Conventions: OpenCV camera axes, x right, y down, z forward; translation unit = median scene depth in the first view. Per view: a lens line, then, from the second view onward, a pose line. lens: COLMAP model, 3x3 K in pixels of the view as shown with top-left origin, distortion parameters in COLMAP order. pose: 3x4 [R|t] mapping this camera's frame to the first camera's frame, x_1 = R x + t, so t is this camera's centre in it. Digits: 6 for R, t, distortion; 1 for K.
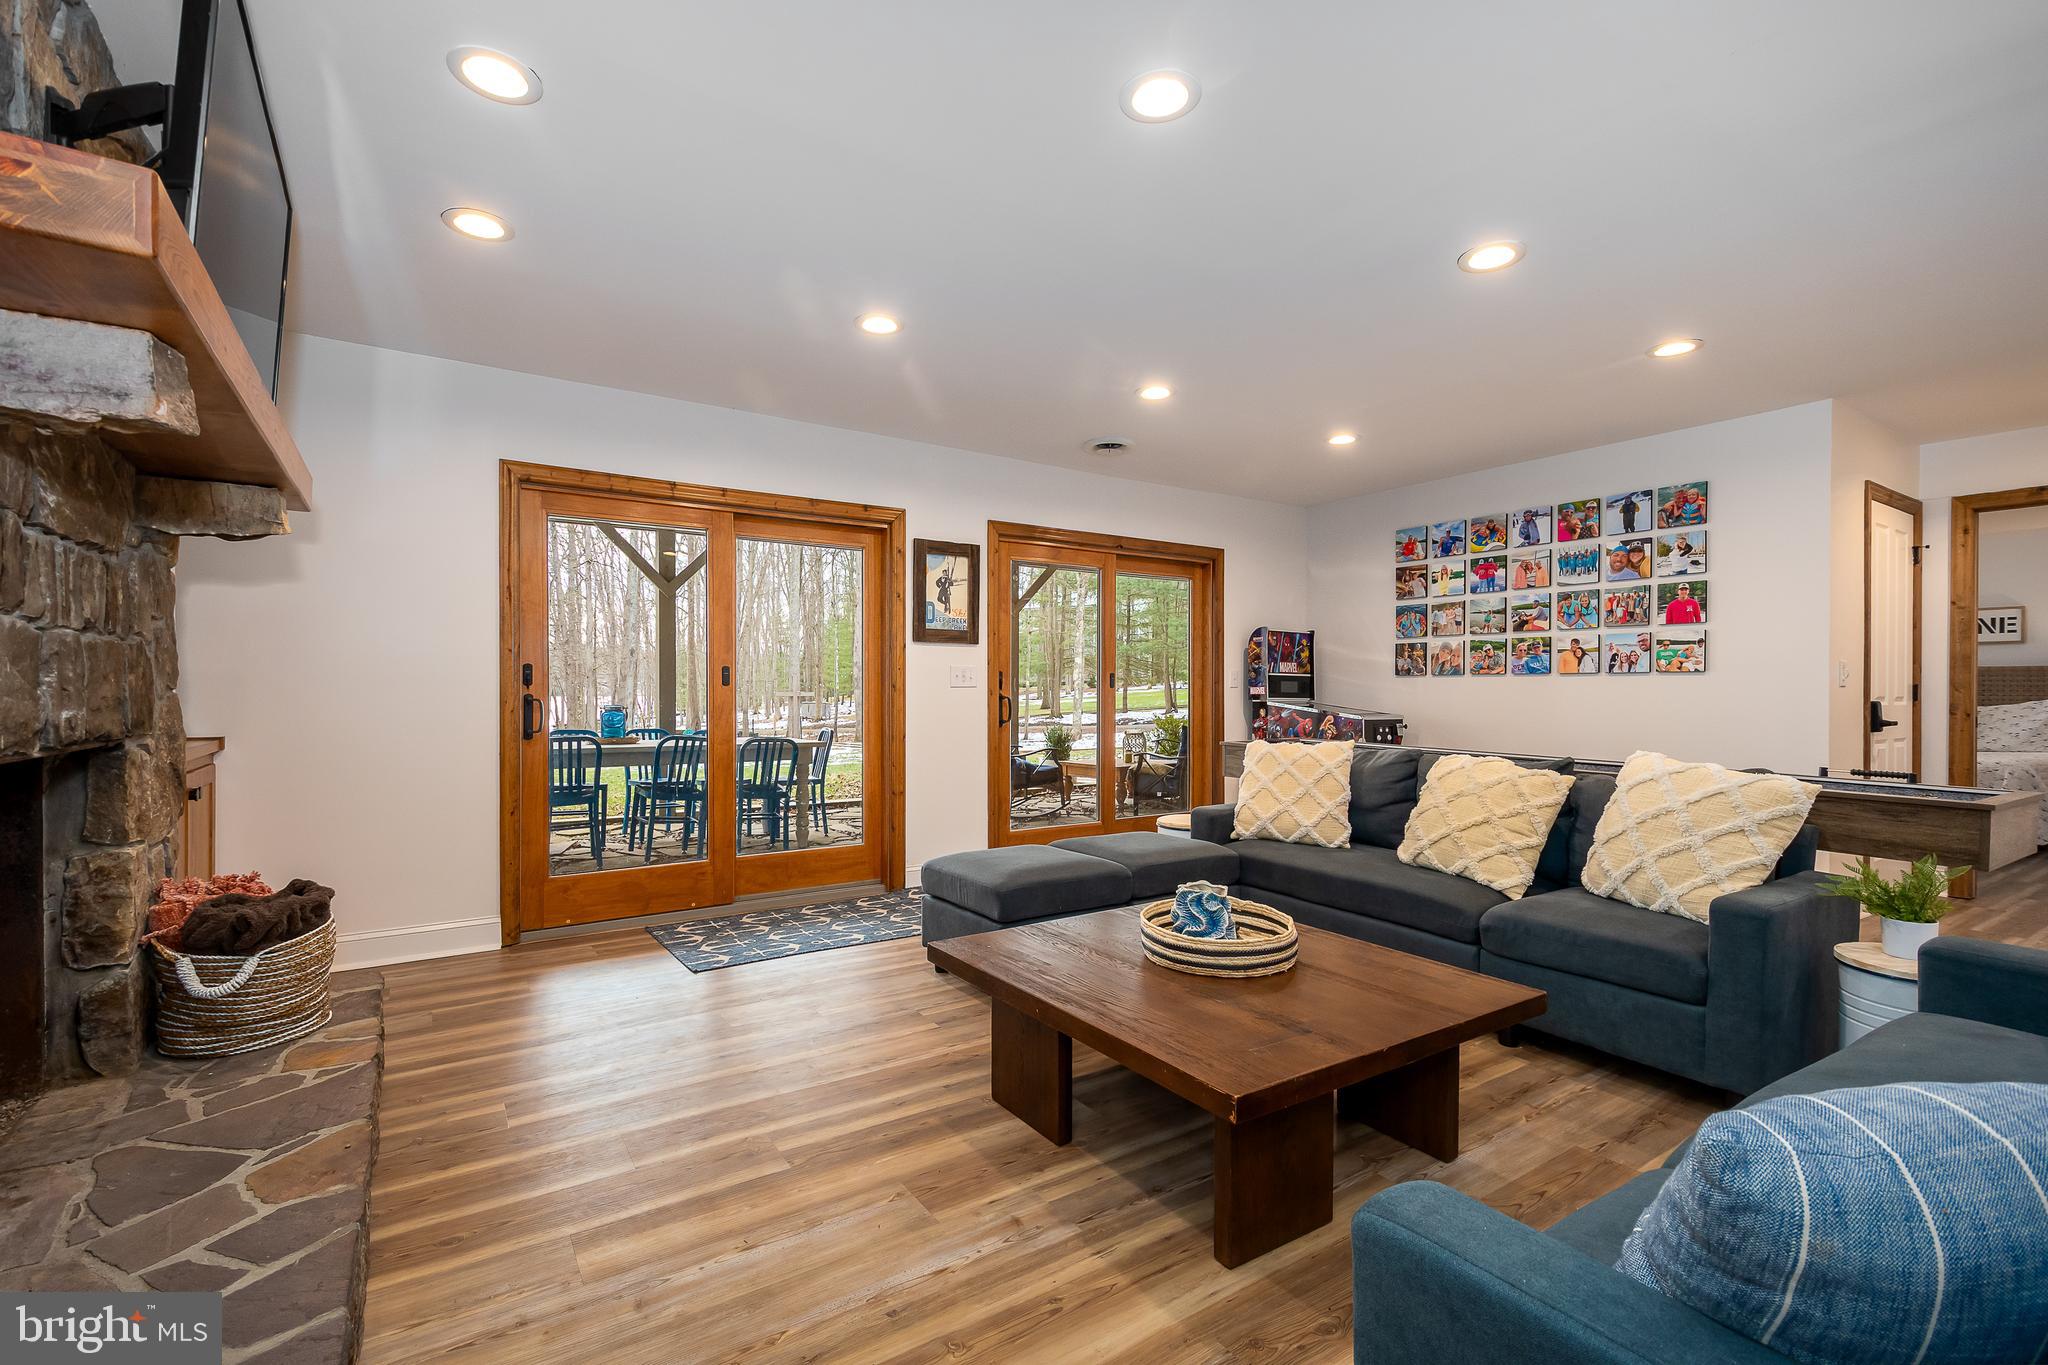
lens RADIAL K [[900.7, 0, 962.1], [0, 900.7, 700.4], [0, 0, 1]] dist [0.016692, -0.004401]
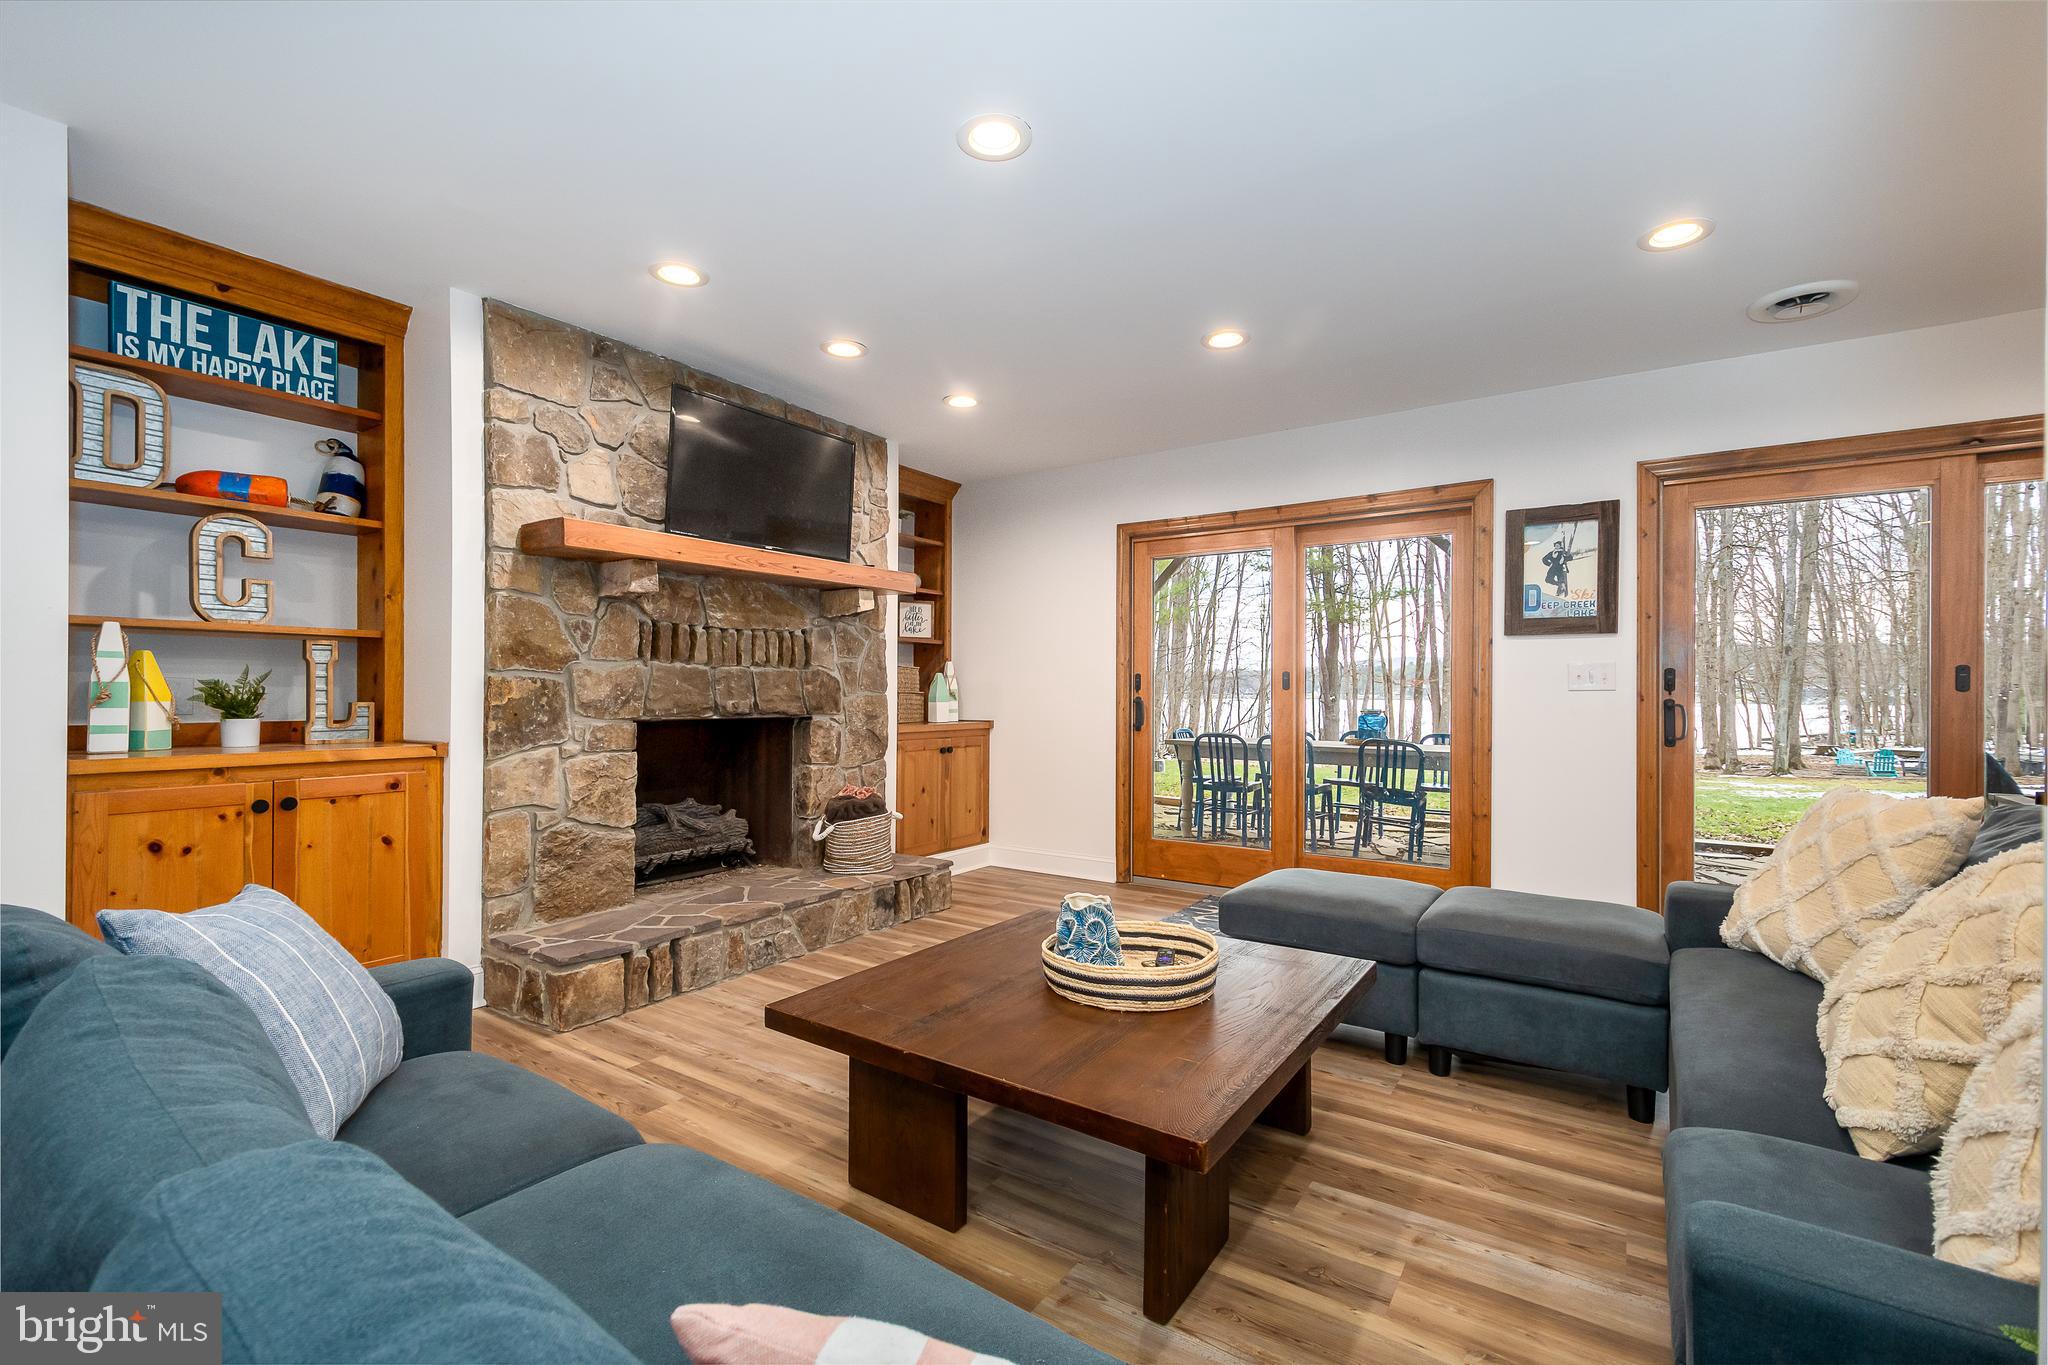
lens RADIAL K [[900.7, 0, 1024.2], [0, 900.7, 688.2], [0, 0, 1]] dist [0.016692, -0.004401]
pose [[0.389260, -0.004644, -0.921116, 0.517020], [-0.014076, 0.999841, -0.010990, -0.001541], [0.921020, 0.017243, 0.389132, 0.259968]]
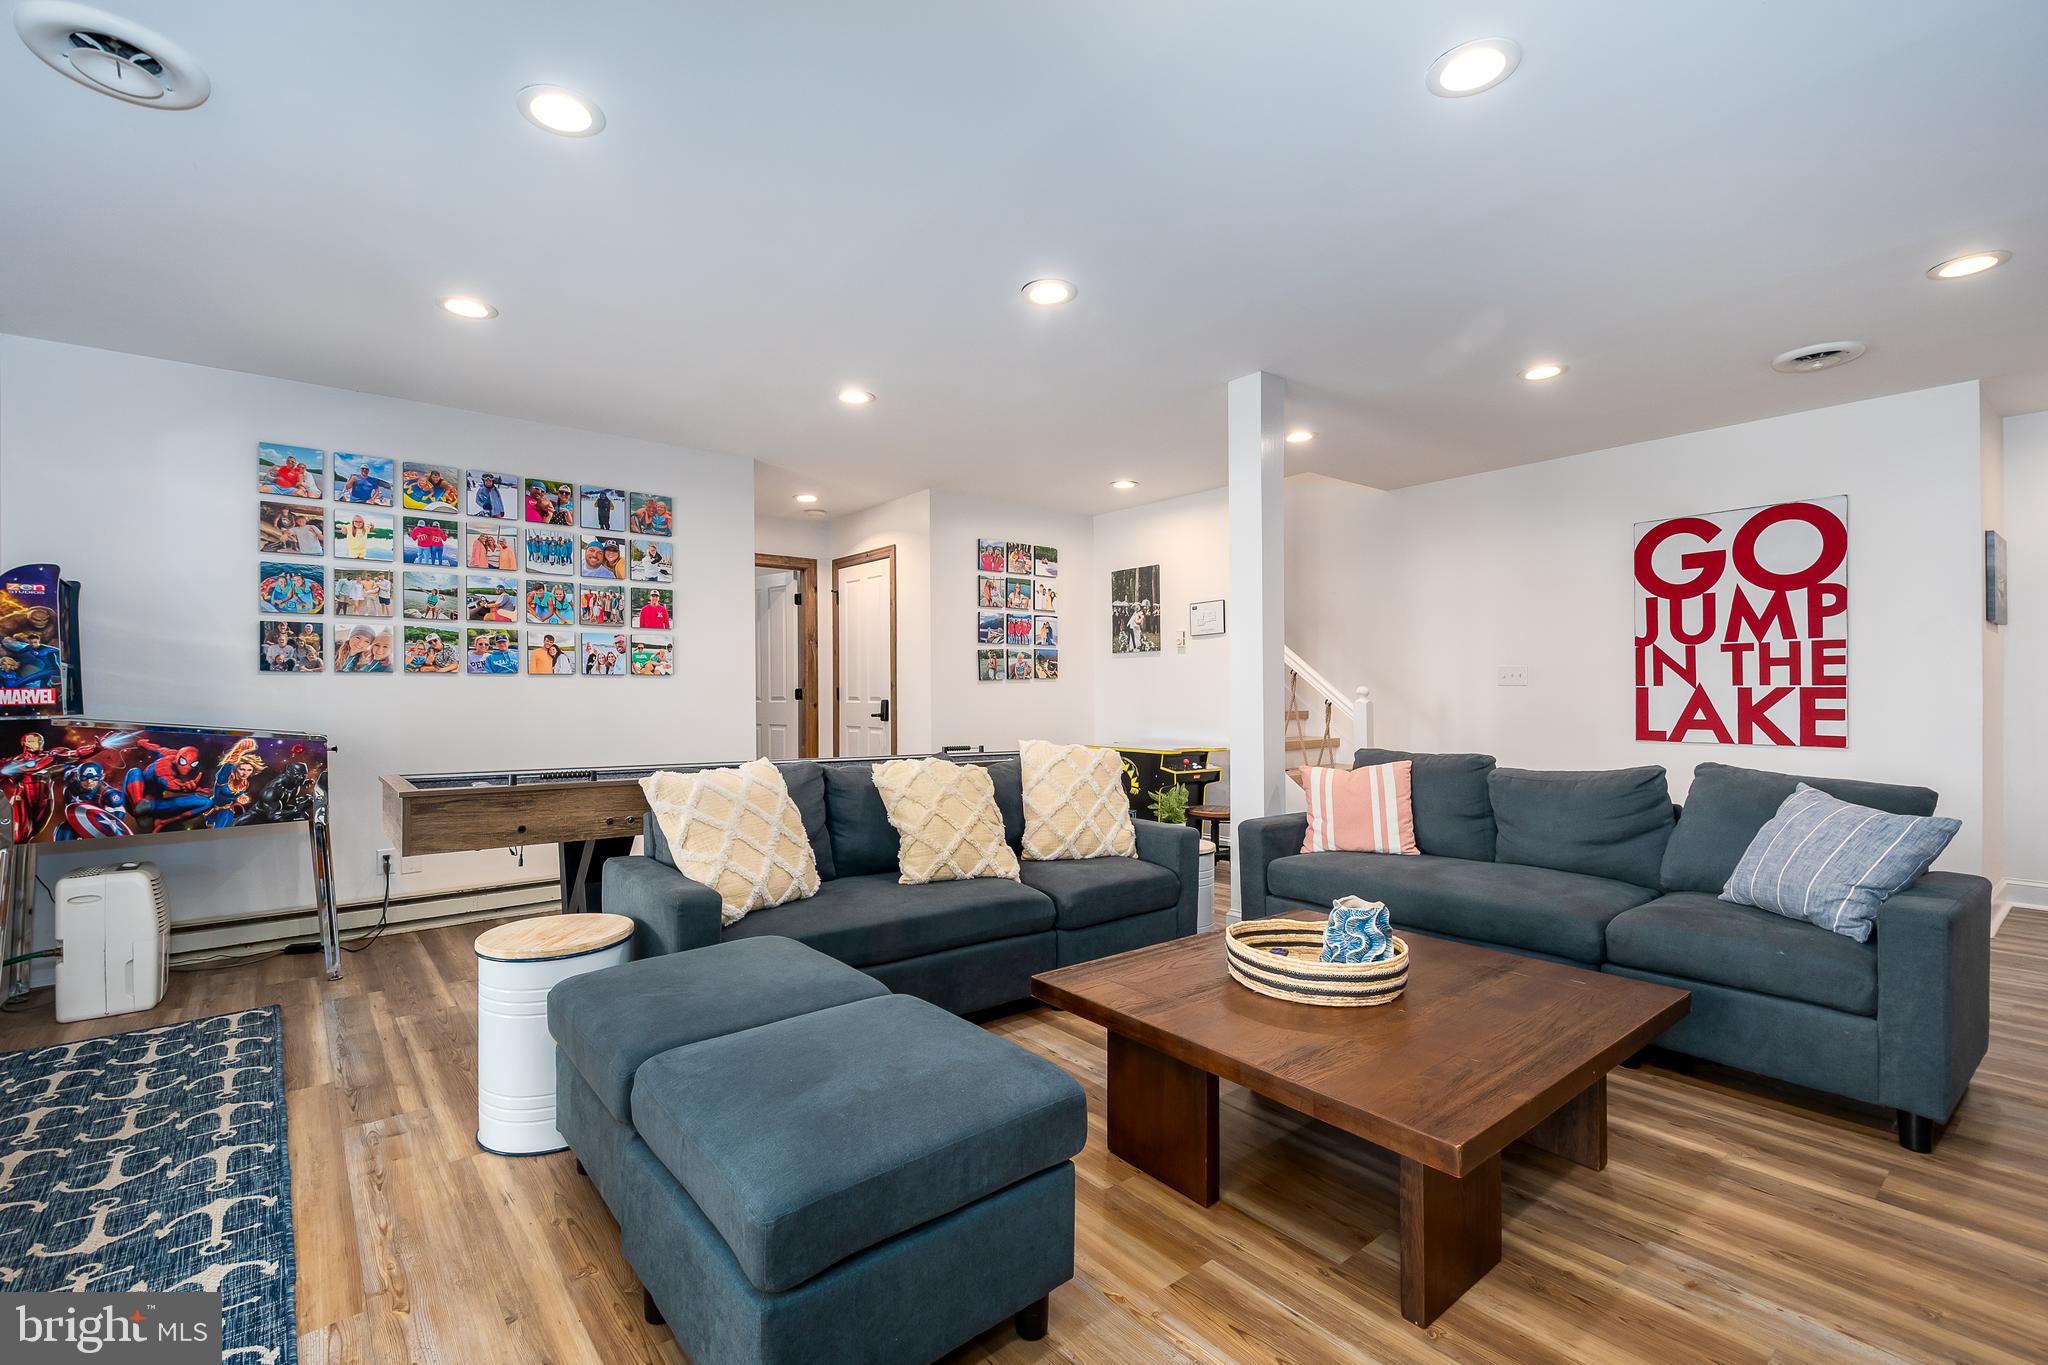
lens RADIAL K [[900.7, 0, 1042.1], [0, 900.7, 694.0], [0, 0, 1]] dist [0.016692, -0.004401]
pose [[-0.147048, -0.004450, 0.989119, -0.274199], [0.014425, 0.999874, 0.006643, -0.009143], [-0.989024, 0.015244, -0.146966, 0.657951]]
